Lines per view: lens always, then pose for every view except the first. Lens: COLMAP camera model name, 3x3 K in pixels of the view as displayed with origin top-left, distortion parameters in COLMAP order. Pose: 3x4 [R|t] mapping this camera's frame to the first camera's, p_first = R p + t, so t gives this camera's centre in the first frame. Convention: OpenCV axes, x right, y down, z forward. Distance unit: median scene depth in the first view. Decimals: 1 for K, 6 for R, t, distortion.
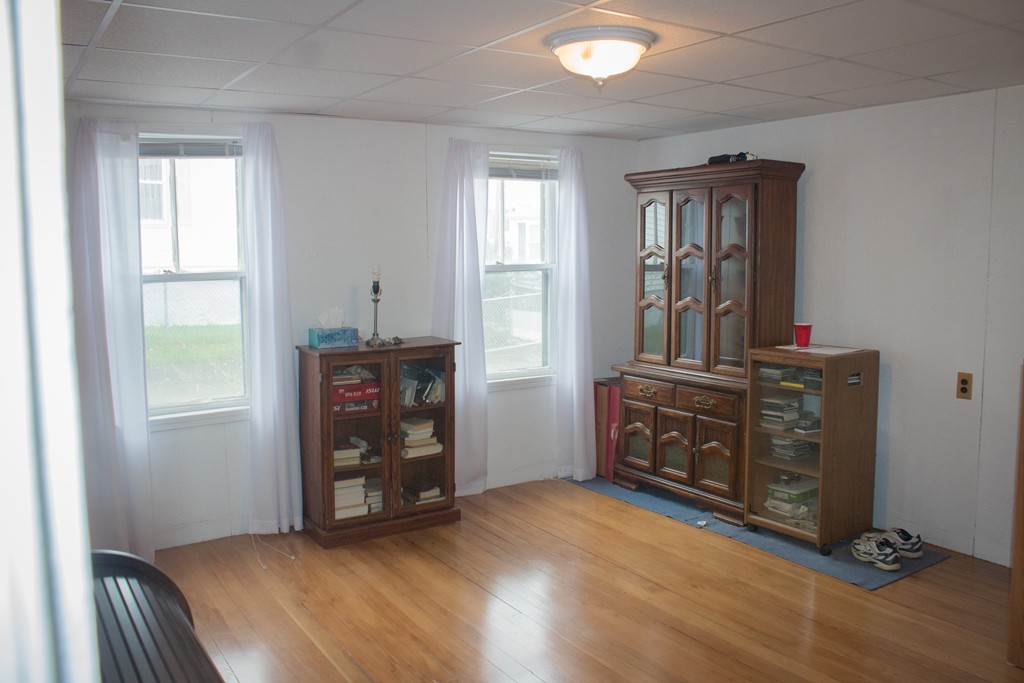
lens RADIAL K [[879.9, 0, 512.0], [0, 879.9, 341.5], [0, 0, 1]] dist [-0.168850, 0.153205]
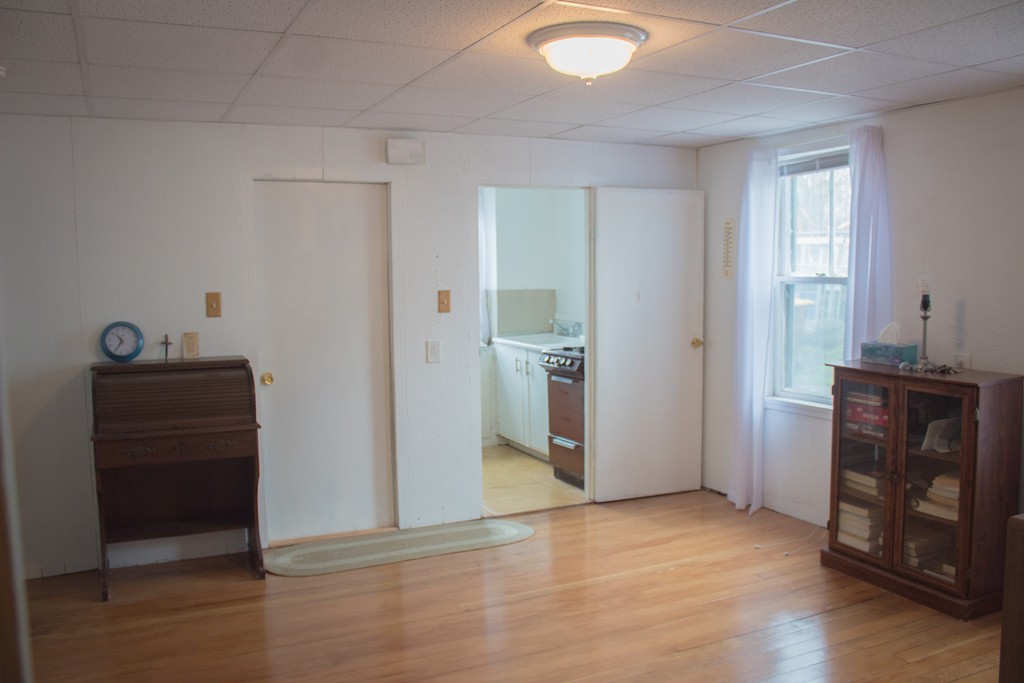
lens RADIAL K [[879.9, 0, 512.0], [0, 879.9, 341.5], [0, 0, 1]] dist [-0.168850, 0.153205]
pose [[-0.170780, 0.101880, -0.980028, 0.745255], [-0.086157, 0.989286, 0.117856, -0.089639], [0.981535, 0.104564, -0.160172, 0.768131]]
